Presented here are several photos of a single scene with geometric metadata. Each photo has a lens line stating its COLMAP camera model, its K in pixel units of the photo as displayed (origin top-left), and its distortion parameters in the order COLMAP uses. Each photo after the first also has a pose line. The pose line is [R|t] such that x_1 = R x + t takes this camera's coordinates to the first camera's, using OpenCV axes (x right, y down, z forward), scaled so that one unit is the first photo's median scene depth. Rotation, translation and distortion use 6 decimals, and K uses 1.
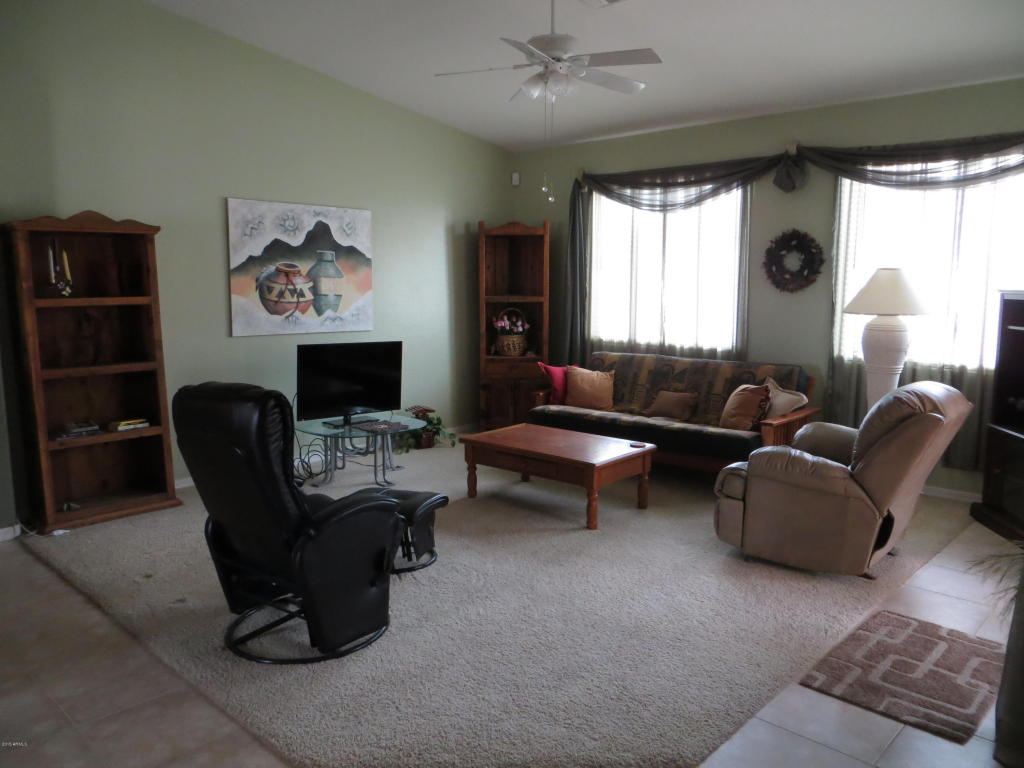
lens RADIAL K [[766.6, 0, 510.7], [0, 766.6, 377.3], [0, 0, 1]] dist [-0.021561, 0.007213]
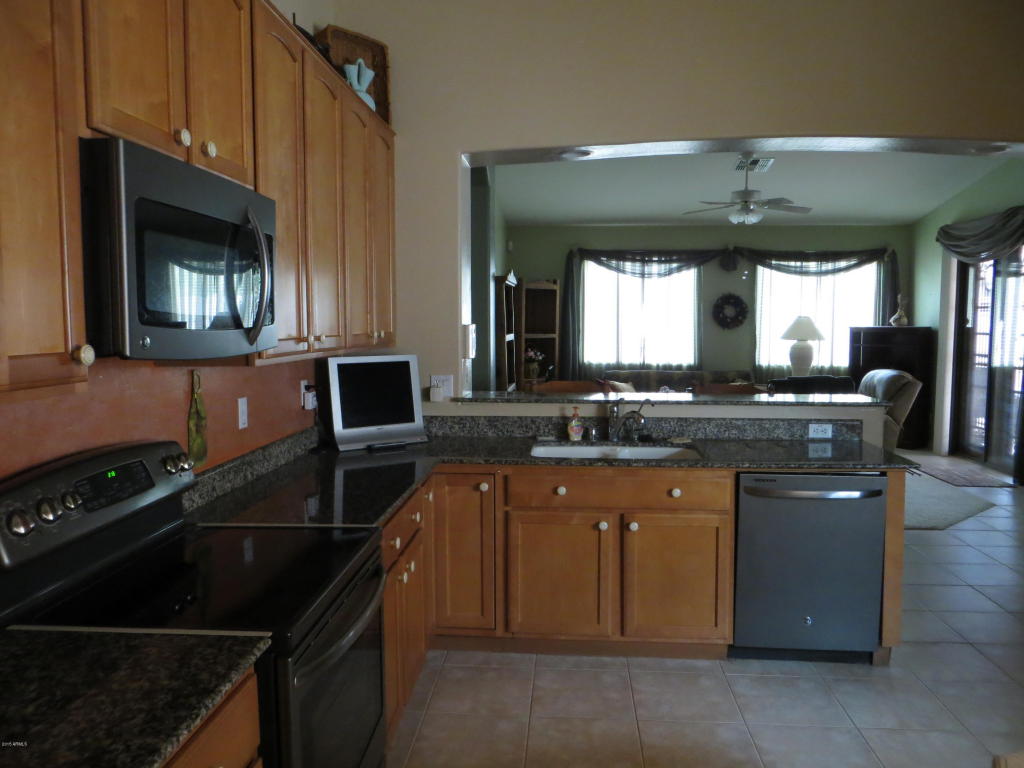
lens RADIAL K [[766.6, 0, 506.9], [0, 766.6, 377.5], [0, 0, 1]] dist [-0.021561, 0.007213]
pose [[0.778842, -0.045037, 0.625601, -1.103303], [0.075216, 0.996927, -0.021871, -0.003345], [-0.622694, 0.064089, 0.779837, -0.022961]]
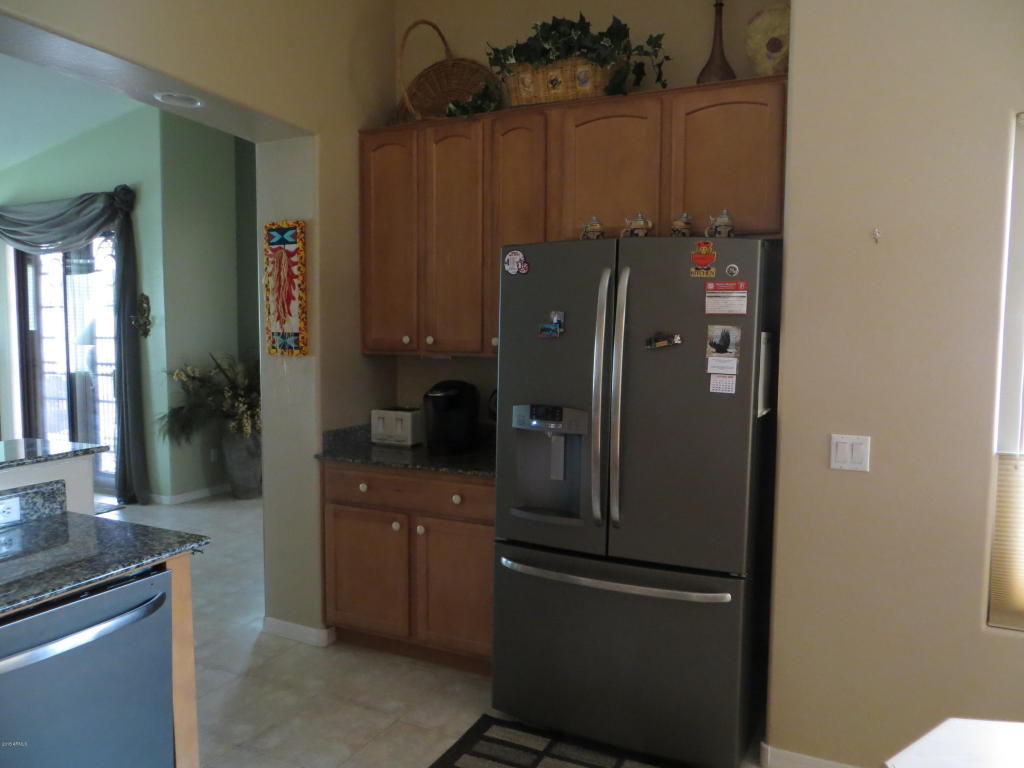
lens RADIAL K [[766.6, 0, 505.3], [0, 766.6, 386.1], [0, 0, 1]] dist [-0.021561, 0.007213]
pose [[-0.285123, -0.074720, 0.955574, -0.911681], [0.112676, 0.987431, 0.110831, -0.025478], [-0.951845, 0.139271, -0.273121, 0.176258]]
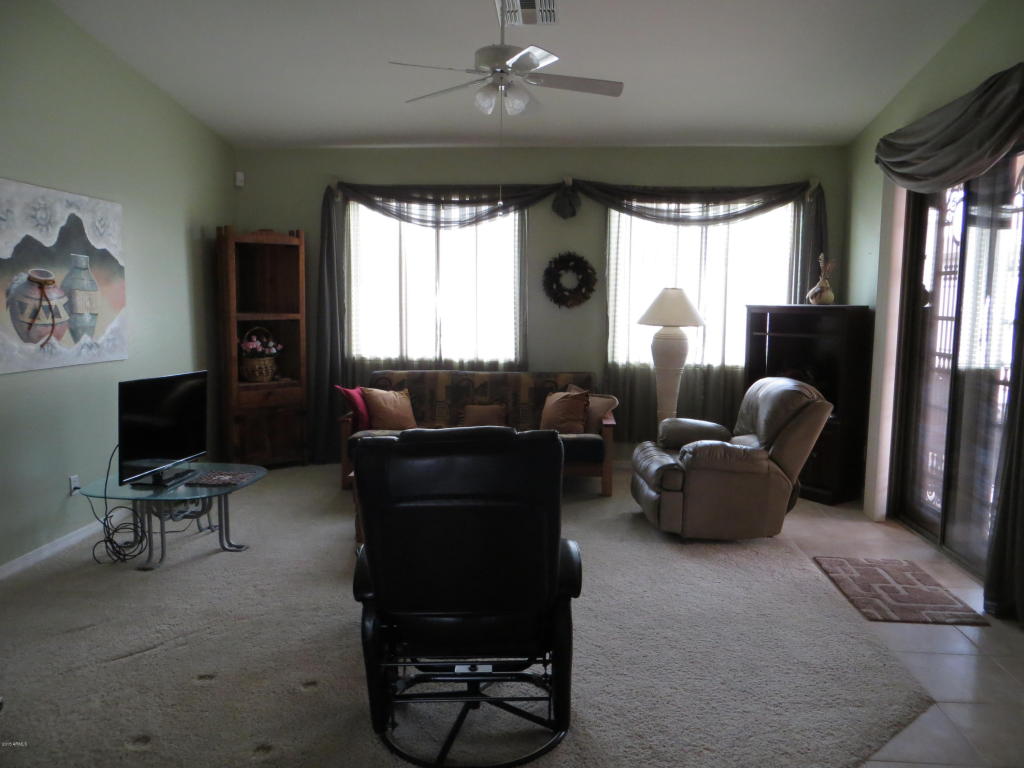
lens RADIAL K [[766.6, 0, 510.5], [0, 766.6, 377.7], [0, 0, 1]] dist [-0.021561, 0.007213]
pose [[0.780509, -0.060596, 0.622201, -0.405883], [0.069900, 0.997509, 0.009461, -0.025229], [-0.621225, 0.036107, 0.782800, 0.175571]]
